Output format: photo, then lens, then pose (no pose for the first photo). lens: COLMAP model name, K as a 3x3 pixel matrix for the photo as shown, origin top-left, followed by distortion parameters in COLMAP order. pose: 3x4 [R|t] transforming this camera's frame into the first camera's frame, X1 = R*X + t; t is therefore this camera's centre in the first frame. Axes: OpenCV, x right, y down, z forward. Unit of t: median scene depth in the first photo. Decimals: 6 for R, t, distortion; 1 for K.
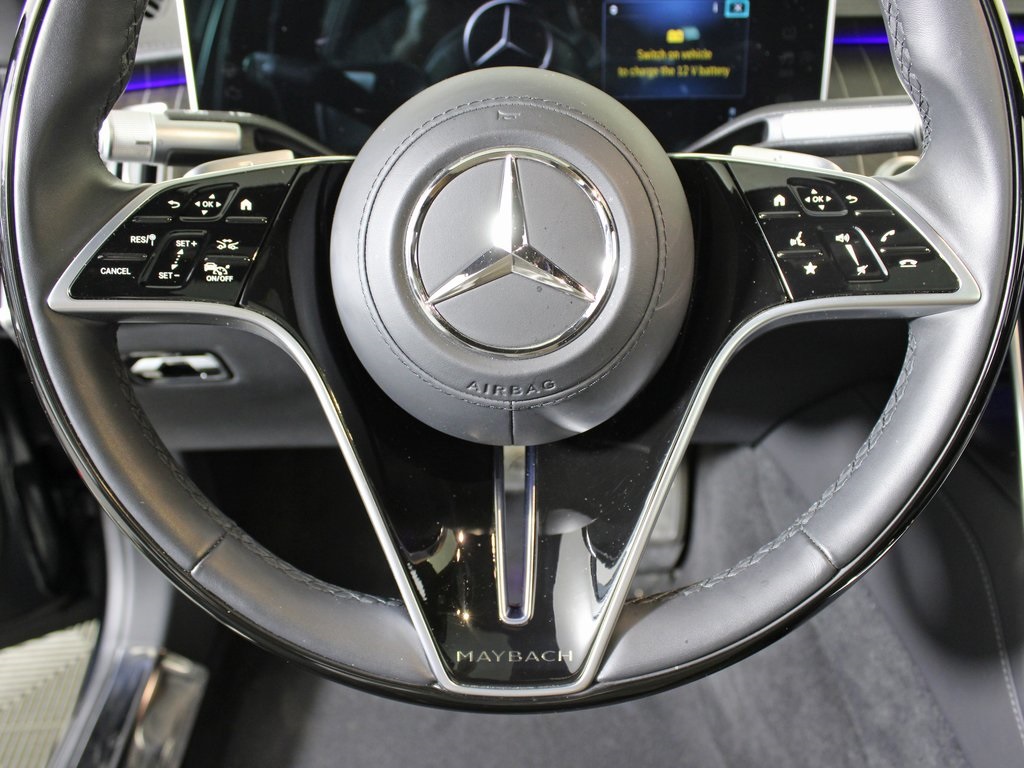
lens RADIAL K [[948.8, 0, 512.0], [0, 948.8, 384.0], [0, 0, 1]] dist [-0.122933, 0.019803]
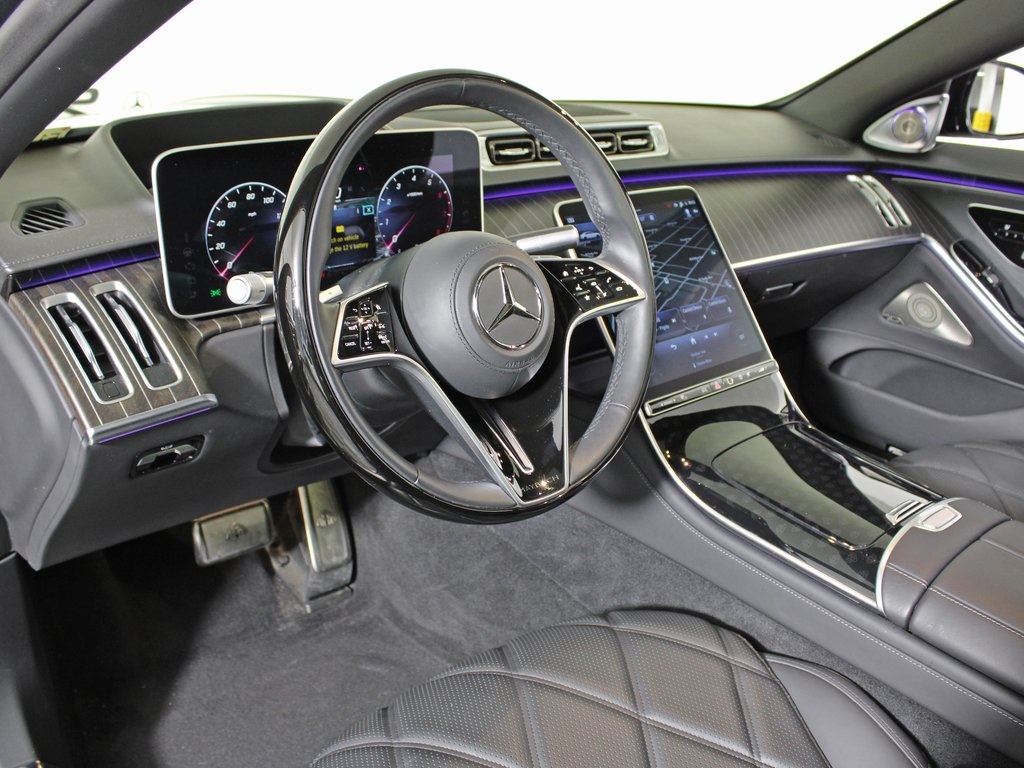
lens RADIAL K [[948.8, 0, 512.0], [0, 948.8, 384.0], [0, 0, 1]] dist [-0.122933, 0.019803]
pose [[0.747957, -0.191689, 0.635465, -1.443835], [0.281080, 0.958782, -0.041620, 0.141396], [-0.601294, 0.209746, 0.771007, -0.751671]]
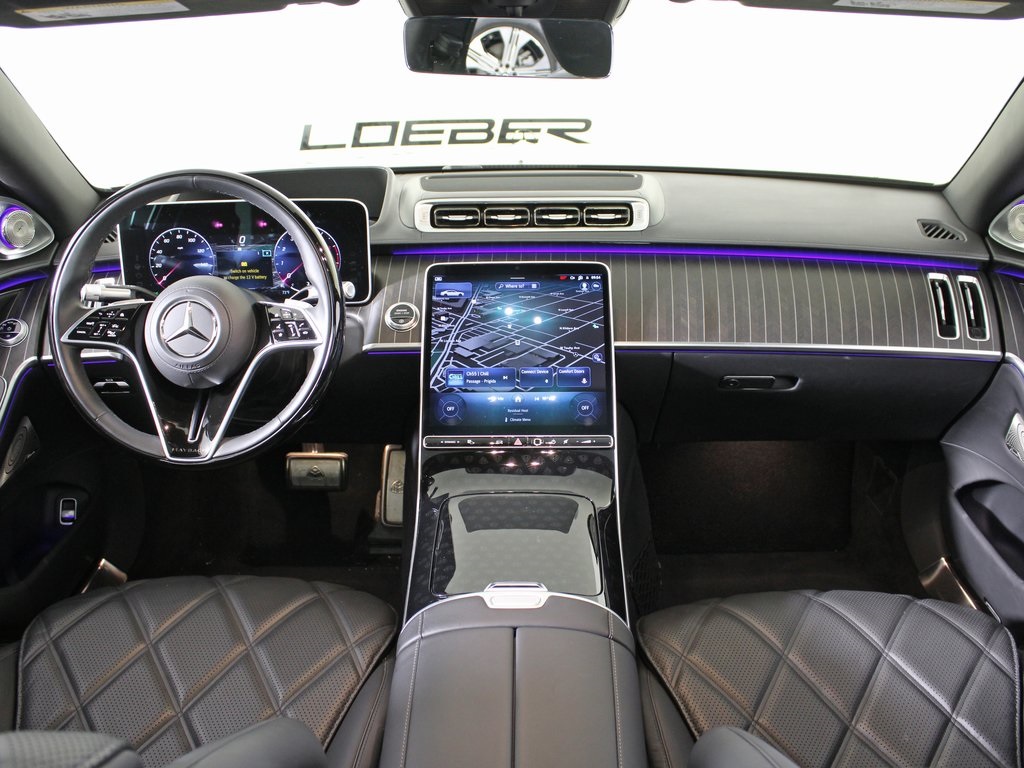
lens RADIAL K [[948.8, 0, 512.0], [0, 948.8, 384.0], [0, 0, 1]] dist [-0.122933, 0.019803]
pose [[0.999836, 0.018104, 0.000104, 1.140049], [-0.017874, 0.988045, -0.153123, 0.548932], [-0.002875, 0.153097, 0.988207, -2.297407]]
